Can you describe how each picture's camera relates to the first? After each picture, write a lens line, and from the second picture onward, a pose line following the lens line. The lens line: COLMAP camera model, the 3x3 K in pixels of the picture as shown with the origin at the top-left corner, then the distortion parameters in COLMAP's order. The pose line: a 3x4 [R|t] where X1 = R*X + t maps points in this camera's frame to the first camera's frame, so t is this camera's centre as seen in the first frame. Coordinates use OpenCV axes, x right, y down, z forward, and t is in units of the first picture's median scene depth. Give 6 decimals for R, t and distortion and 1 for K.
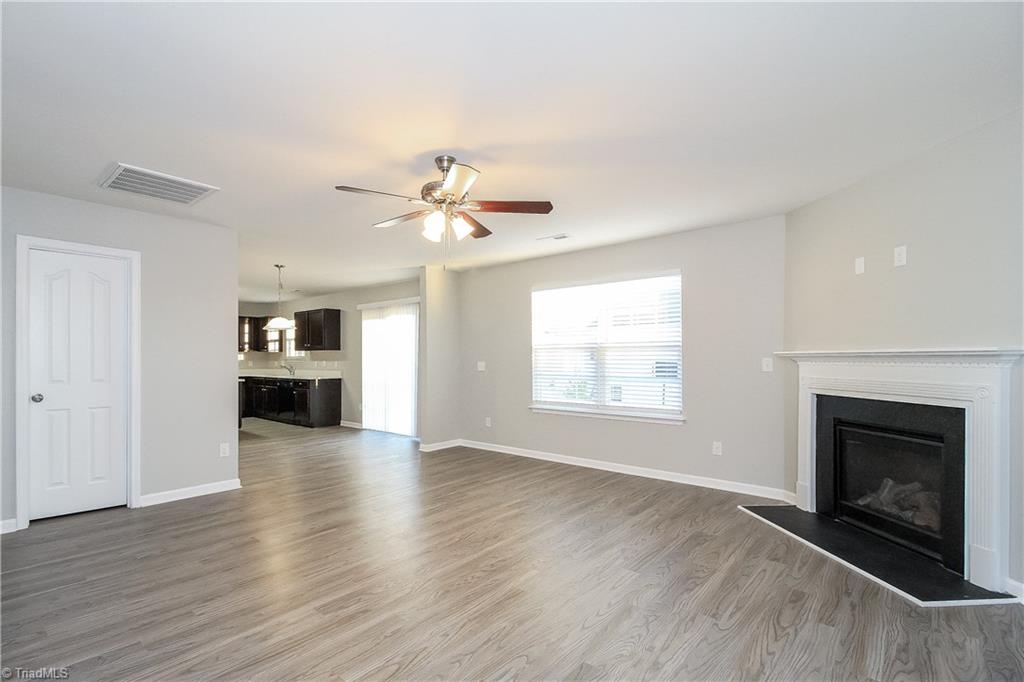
lens RADIAL K [[478.3, 0, 492.2], [0, 478.3, 359.4], [0, 0, 1]] dist [0.009525, -0.001429]
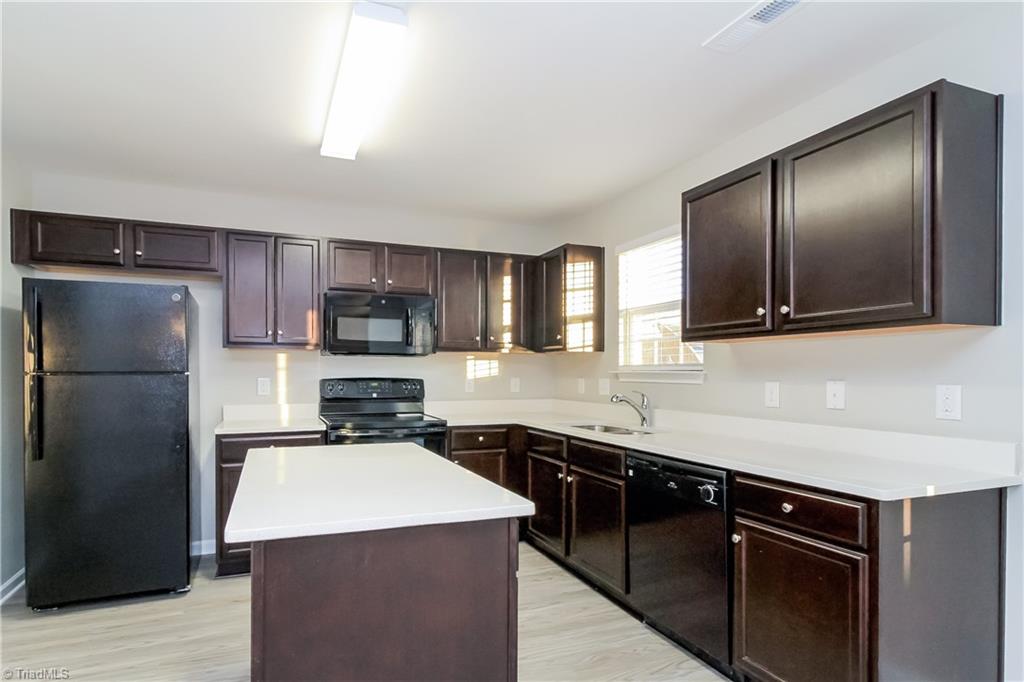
lens RADIAL K [[564.4, 0, 497.4], [0, 564.4, 375.0], [0, 0, 1]] dist [-0.000102, -0.000011]
pose [[0.899766, 0.003193, -0.436362, -0.332389], [-0.002610, 0.999995, 0.001936, -0.000167], [0.436366, -0.000603, 0.899769, 0.613713]]
